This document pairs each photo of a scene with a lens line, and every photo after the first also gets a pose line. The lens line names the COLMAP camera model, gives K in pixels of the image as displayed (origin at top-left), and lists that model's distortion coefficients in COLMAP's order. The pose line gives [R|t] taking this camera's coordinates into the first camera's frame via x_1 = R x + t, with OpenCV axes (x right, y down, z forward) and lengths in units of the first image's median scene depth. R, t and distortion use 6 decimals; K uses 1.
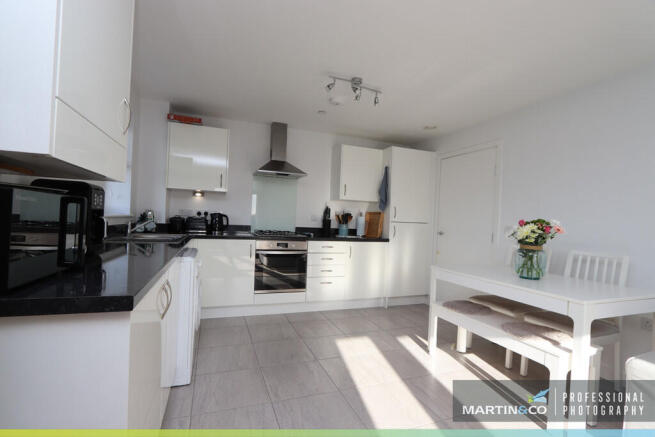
lens RADIAL K [[302.8, 0, 325.6], [0, 302.8, 220.8], [0, 0, 1]] dist [-0.018737, 0.001405]
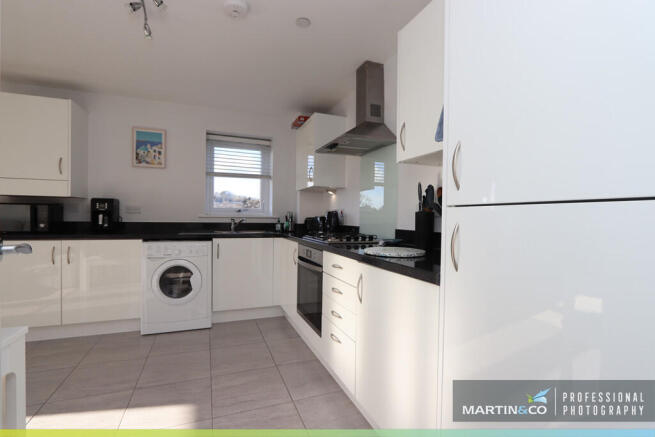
lens RADIAL K [[302.8, 0, 325.6], [0, 302.8, 220.8], [0, 0, 1]] dist [-0.018737, 0.001405]
pose [[0.021660, -0.029383, -0.999334, 0.526725], [-0.017108, 0.999411, -0.029756, 0.028495], [0.999619, 0.017741, 0.021145, 1.005561]]
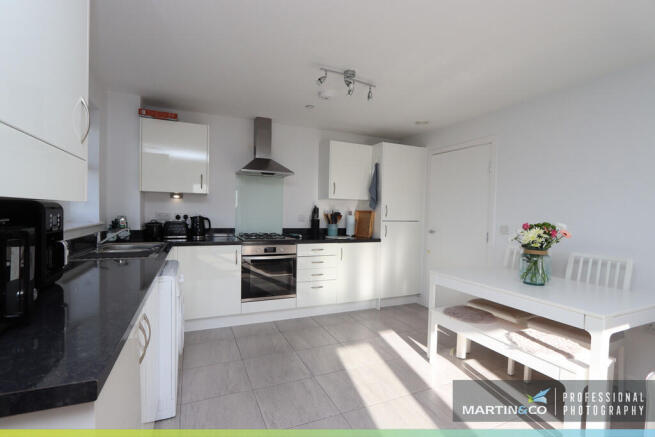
lens RADIAL K [[302.8, 0, 325.6], [0, 302.8, 220.8], [0, 0, 1]] dist [-0.018737, 0.001405]
pose [[0.997896, -0.021008, 0.061336, -0.026540], [0.019295, 0.999411, 0.028383, -0.031720], [-0.061896, -0.027140, 0.997714, 0.054513]]
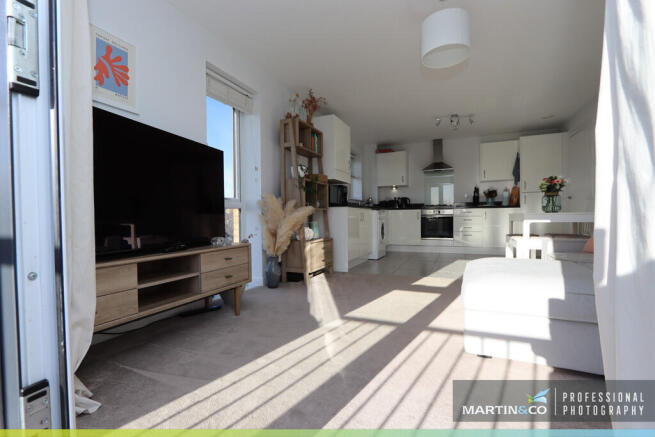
lens RADIAL K [[302.8, 0, 325.6], [0, 302.8, 220.8], [0, 0, 1]] dist [-0.018737, 0.001405]
pose [[0.716929, -0.041408, -0.695916, 0.585663], [0.039103, 0.999051, -0.019161, 0.137606], [0.696049, -0.013475, 0.717868, -0.657871]]
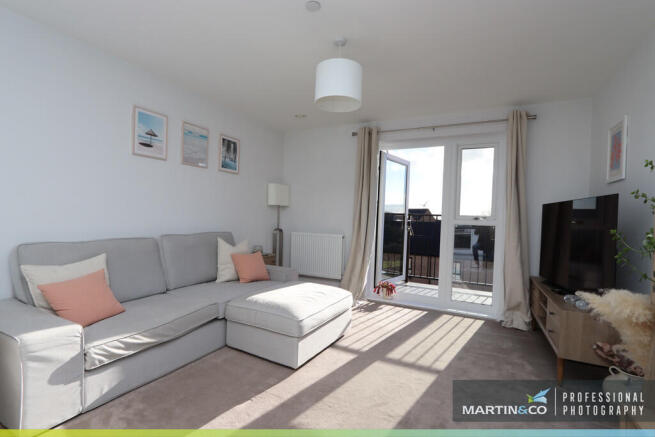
lens RADIAL K [[302.8, 0, 325.6], [0, 302.8, 220.8], [0, 0, 1]] dist [-0.018737, 0.001405]
pose [[-0.669990, -0.071558, 0.738913, -0.102209], [-0.058747, 0.997333, 0.043317, 0.011210], [-0.740042, -0.014387, -0.672407, 0.386490]]
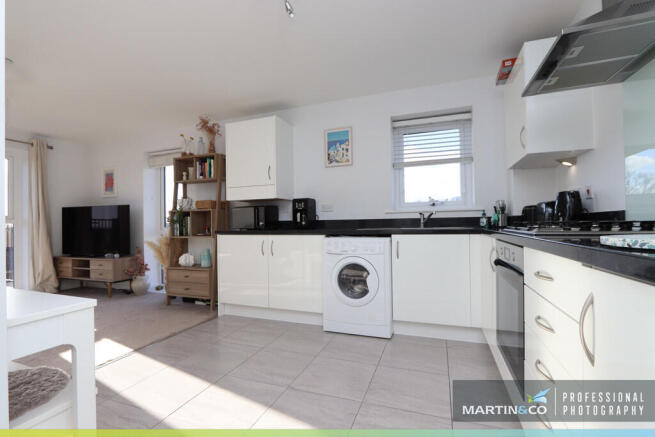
lens RADIAL K [[302.8, 0, 325.6], [0, 302.8, 220.8], [0, 0, 1]] dist [-0.018737, 0.001405]
pose [[-0.656338, -0.040076, -0.753402, 0.330759], [-0.014480, 0.999073, -0.040529, 0.056901], [0.754328, -0.015691, -0.656310, 1.068820]]
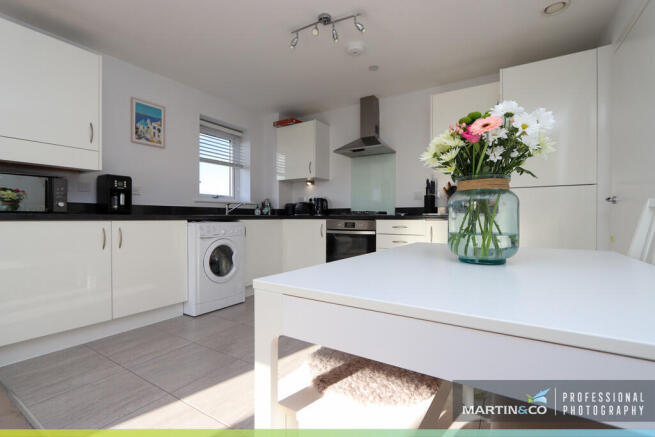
lens RADIAL K [[302.8, 0, 325.6], [0, 302.8, 220.8], [0, 0, 1]] dist [-0.018737, 0.001405]
pose [[0.605444, -0.033688, -0.795174, 0.554621], [0.021330, 0.999432, -0.026101, 0.090311], [0.795602, -0.001158, 0.605819, 0.363276]]
